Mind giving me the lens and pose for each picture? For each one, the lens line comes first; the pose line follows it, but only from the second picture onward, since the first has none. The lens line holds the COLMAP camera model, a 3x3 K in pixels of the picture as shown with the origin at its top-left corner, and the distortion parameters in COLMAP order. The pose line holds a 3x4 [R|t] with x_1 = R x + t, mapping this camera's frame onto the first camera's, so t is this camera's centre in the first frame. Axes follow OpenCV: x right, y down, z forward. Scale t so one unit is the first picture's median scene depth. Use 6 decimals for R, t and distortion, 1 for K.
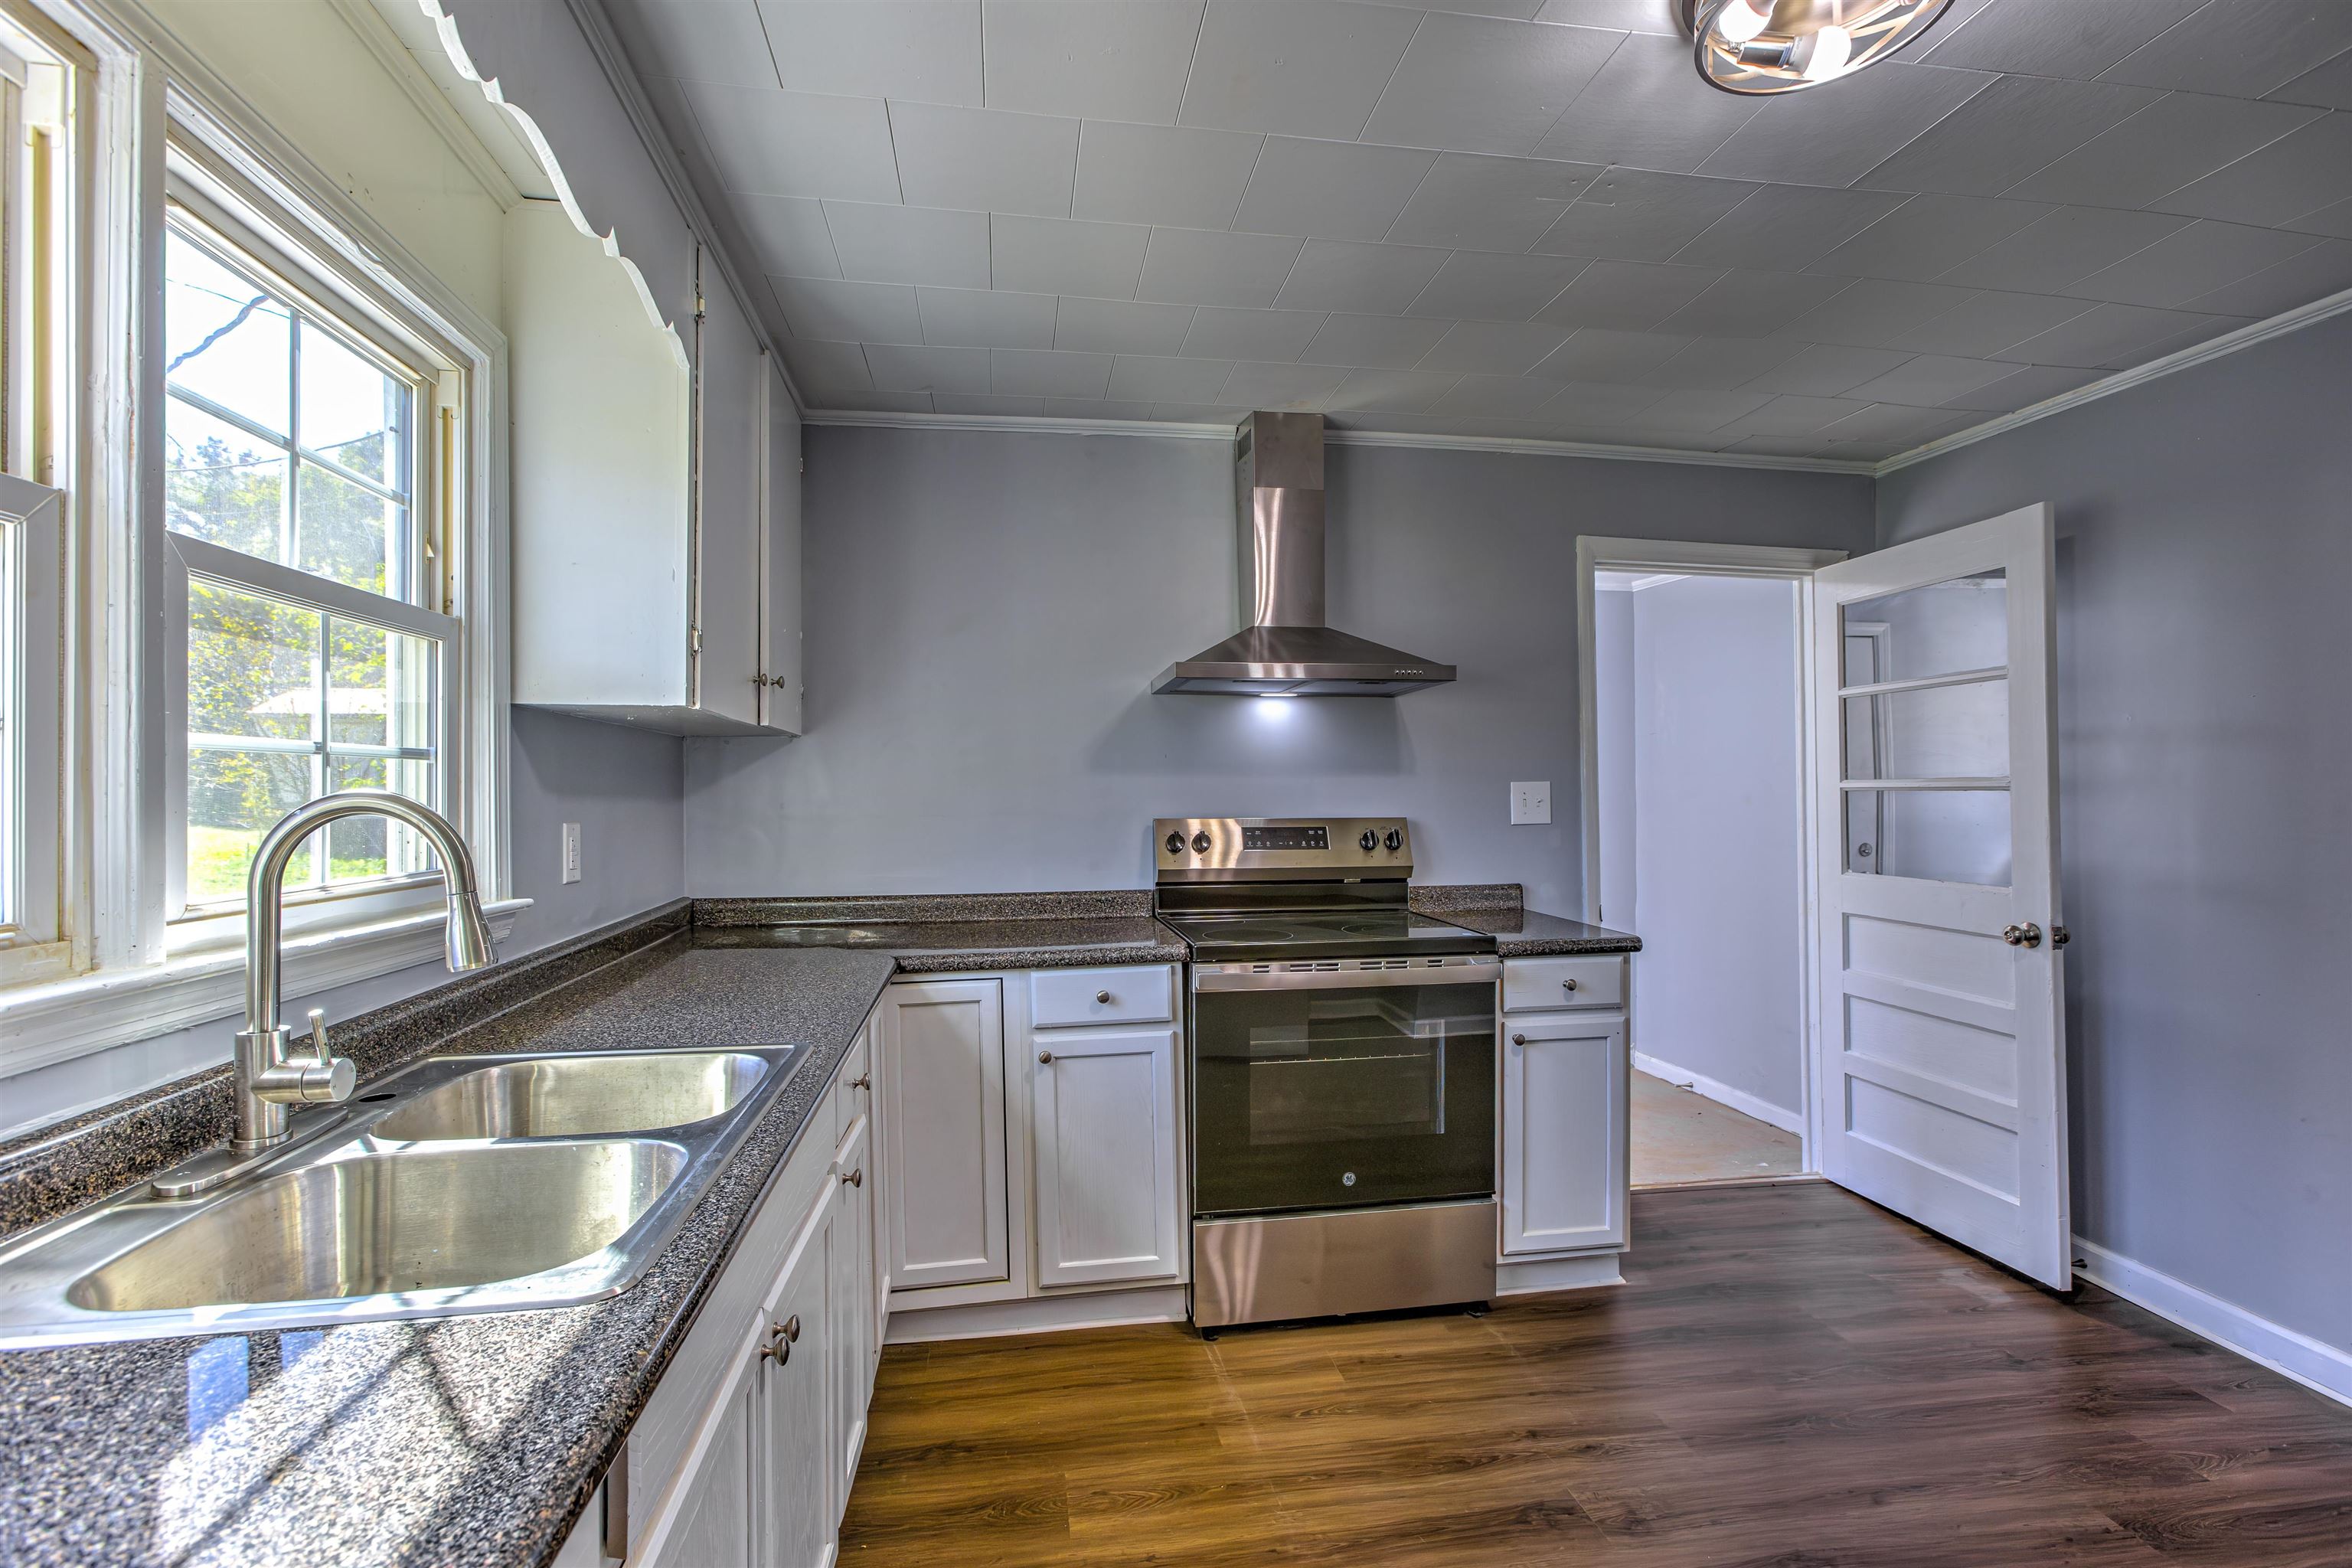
lens RADIAL K [[1064.6, 0, 1176.0], [0, 1064.6, 784.0], [0, 0, 1]] dist [-0.001369, 0.000217]
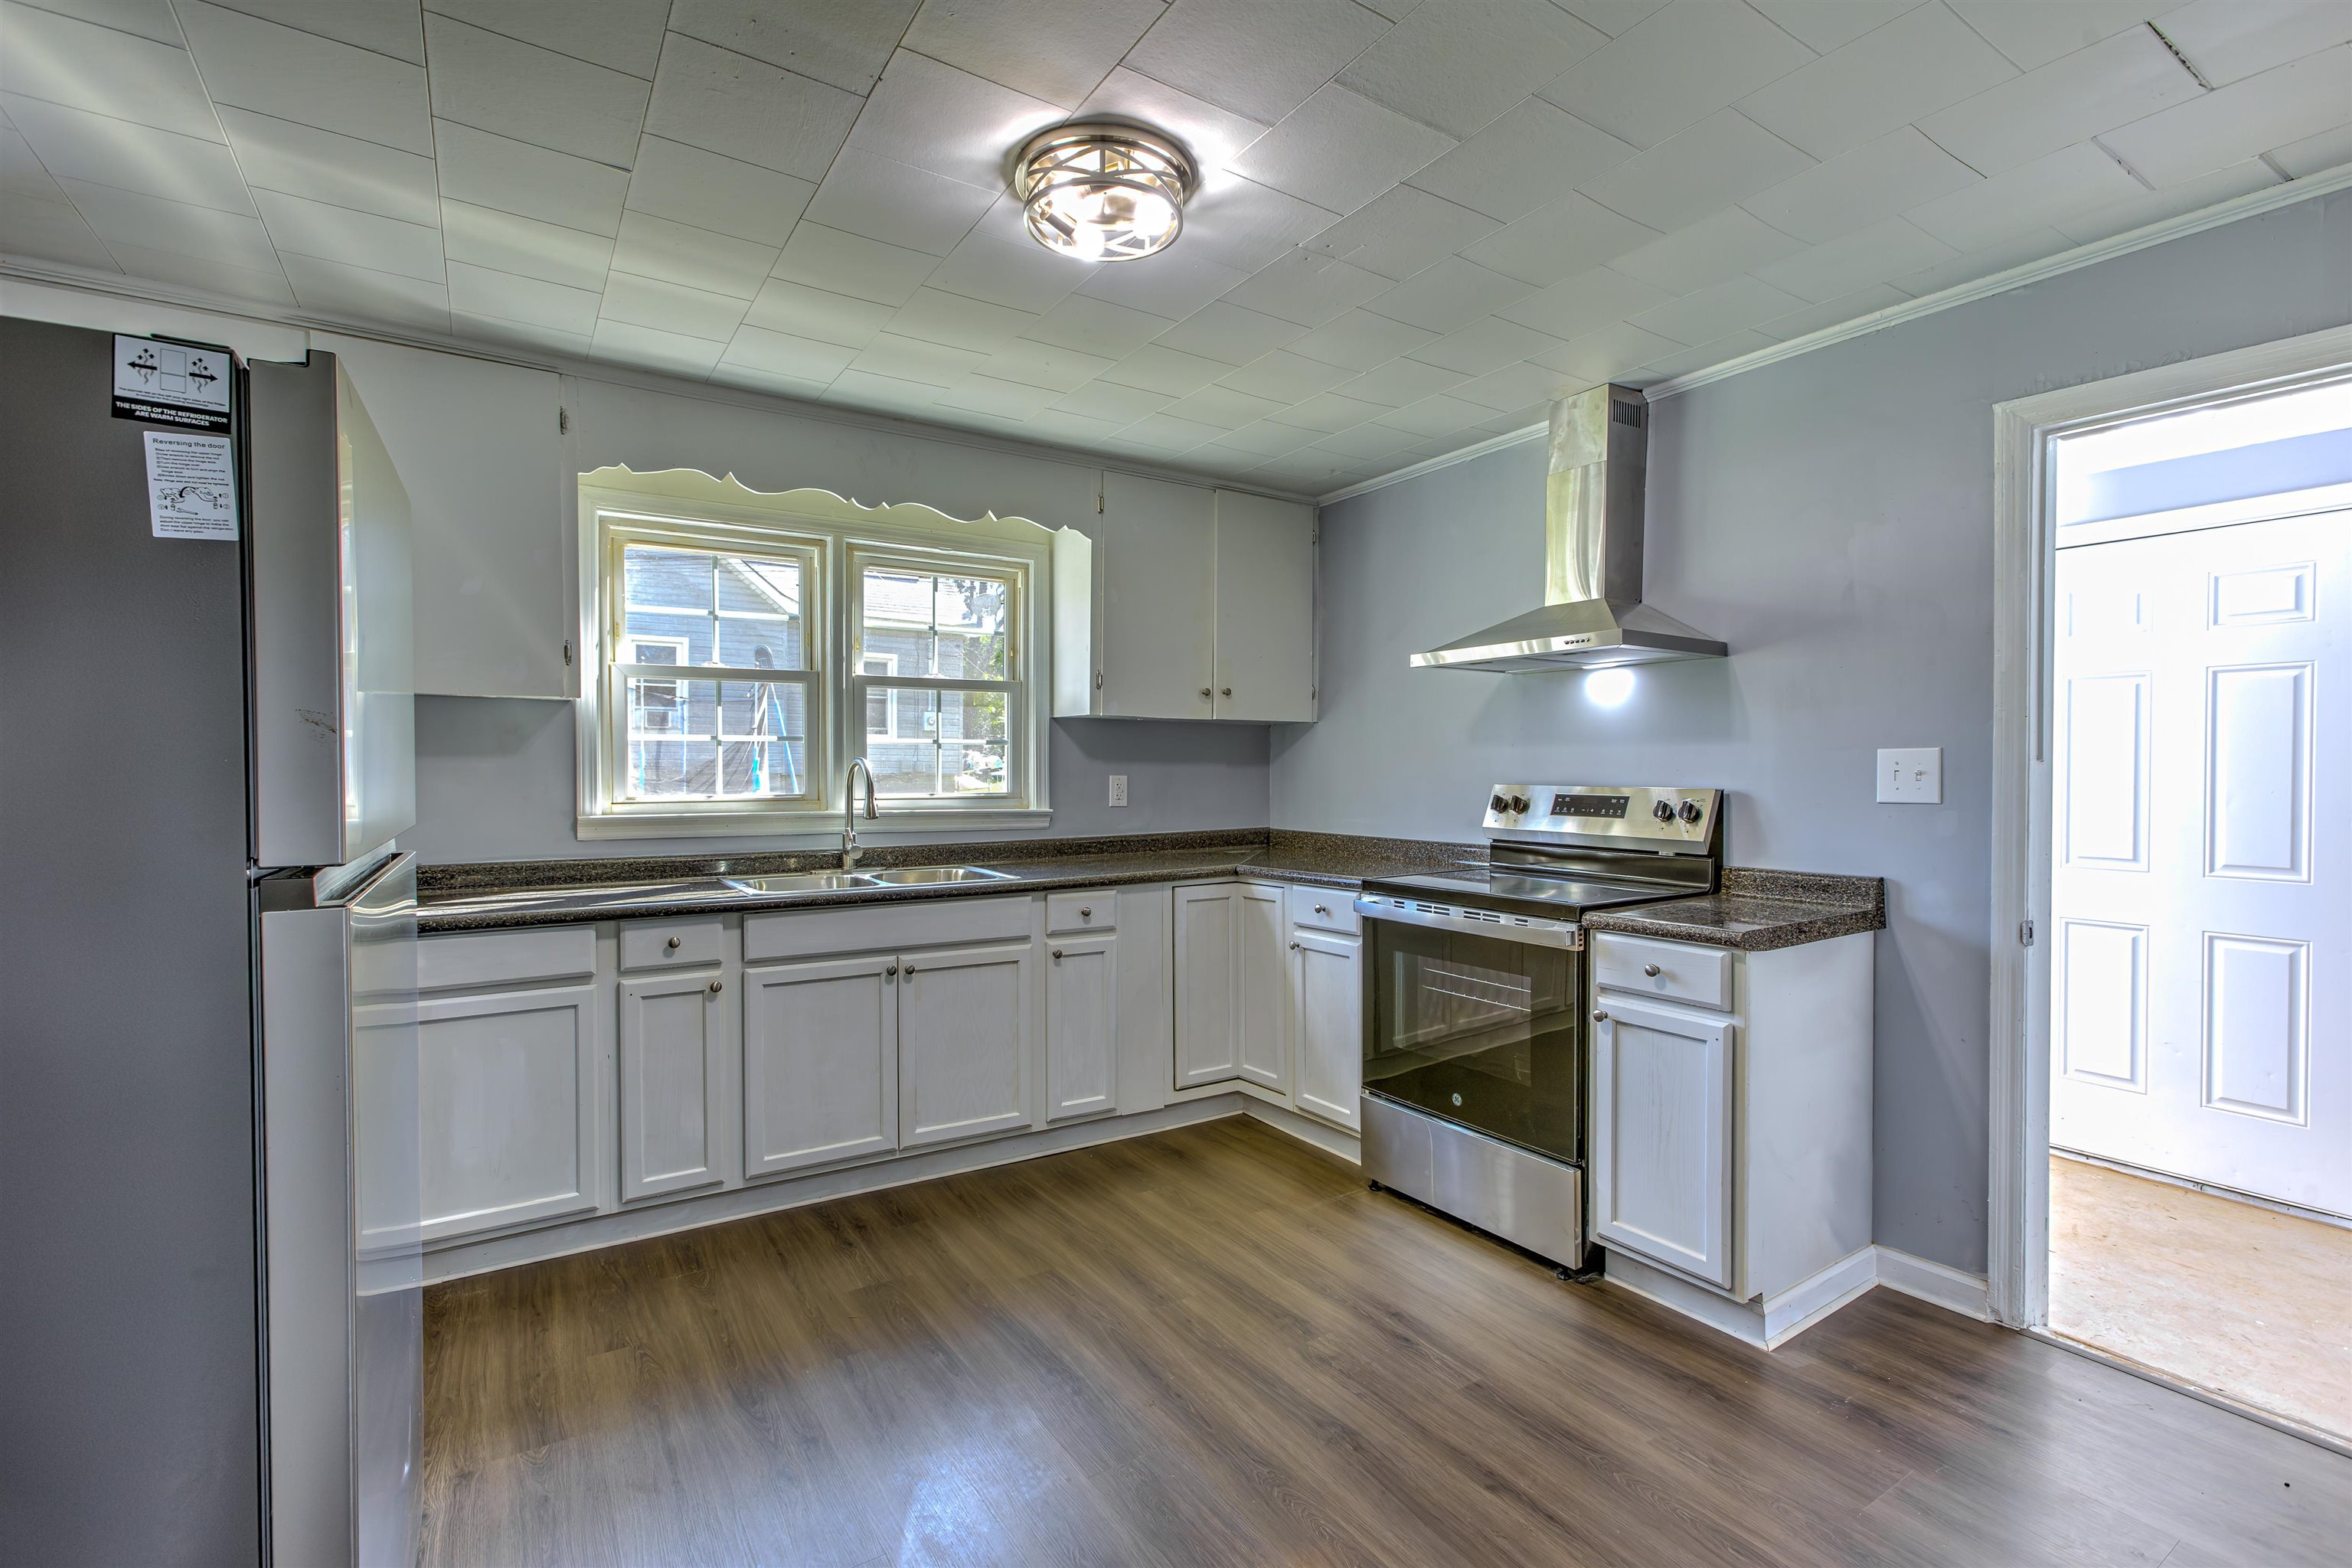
lens RADIAL K [[1064.6, 0, 1176.0], [0, 1064.6, 784.0], [0, 0, 1]] dist [-0.001369, 0.000217]
pose [[0.406593, 0.018448, -0.913423, 1.051393], [-0.000778, 0.999803, 0.019846, 0.012005], [0.913609, -0.007359, 0.406527, 0.262565]]
